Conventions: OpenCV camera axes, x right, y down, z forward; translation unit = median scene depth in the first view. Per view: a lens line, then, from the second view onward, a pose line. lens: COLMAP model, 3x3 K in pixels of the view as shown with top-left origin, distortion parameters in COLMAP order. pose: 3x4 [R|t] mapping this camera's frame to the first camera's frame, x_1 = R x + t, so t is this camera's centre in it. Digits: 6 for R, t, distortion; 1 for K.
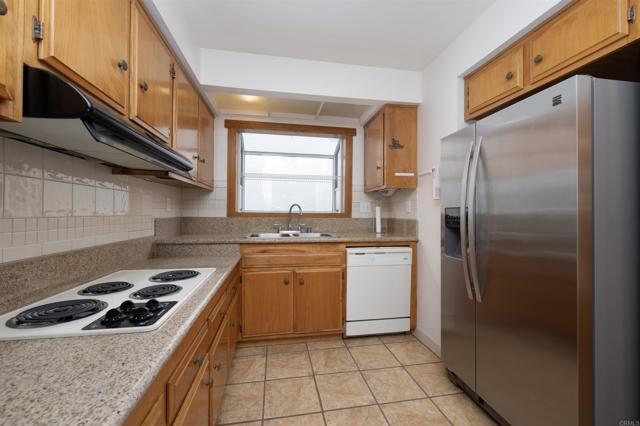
lens RADIAL K [[255.7, 0, 318.5], [0, 255.7, 211.7], [0, 0, 1]] dist [-0.001422, -0.000340]
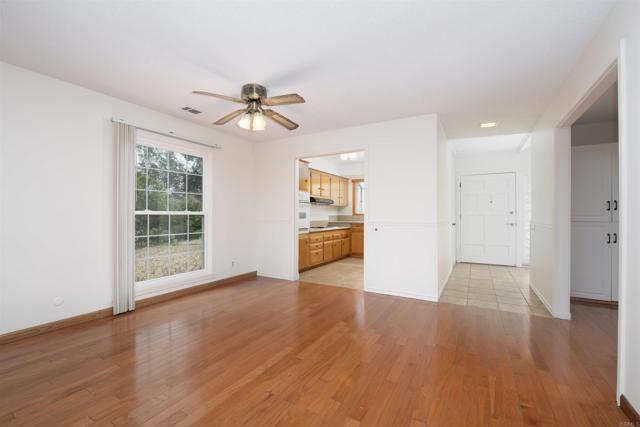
lens RADIAL K [[278.3, 0, 324.4], [0, 278.3, 215.6], [0, 0, 1]] dist [-0.000489, -0.000066]
pose [[0.769967, -0.003146, -0.638076, 1.546745], [0.010225, 0.999920, 0.007408, -0.000003], [0.638002, -0.012228, 0.769937, -1.757154]]
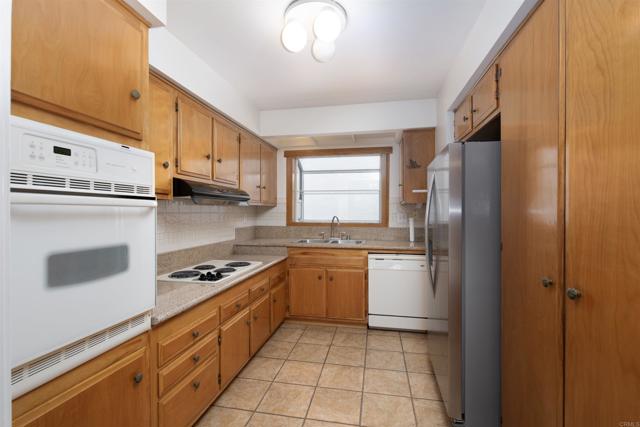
lens RADIAL K [[296.6, 0, 322.0], [0, 296.6, 213.5], [0, 0, 1]] dist [0.017978, -0.000163]
pose [[0.931262, -0.003405, -0.364334, 0.420963], [0.007535, 0.999922, 0.009916, -0.065547], [0.364272, -0.011980, 0.931216, -0.395326]]
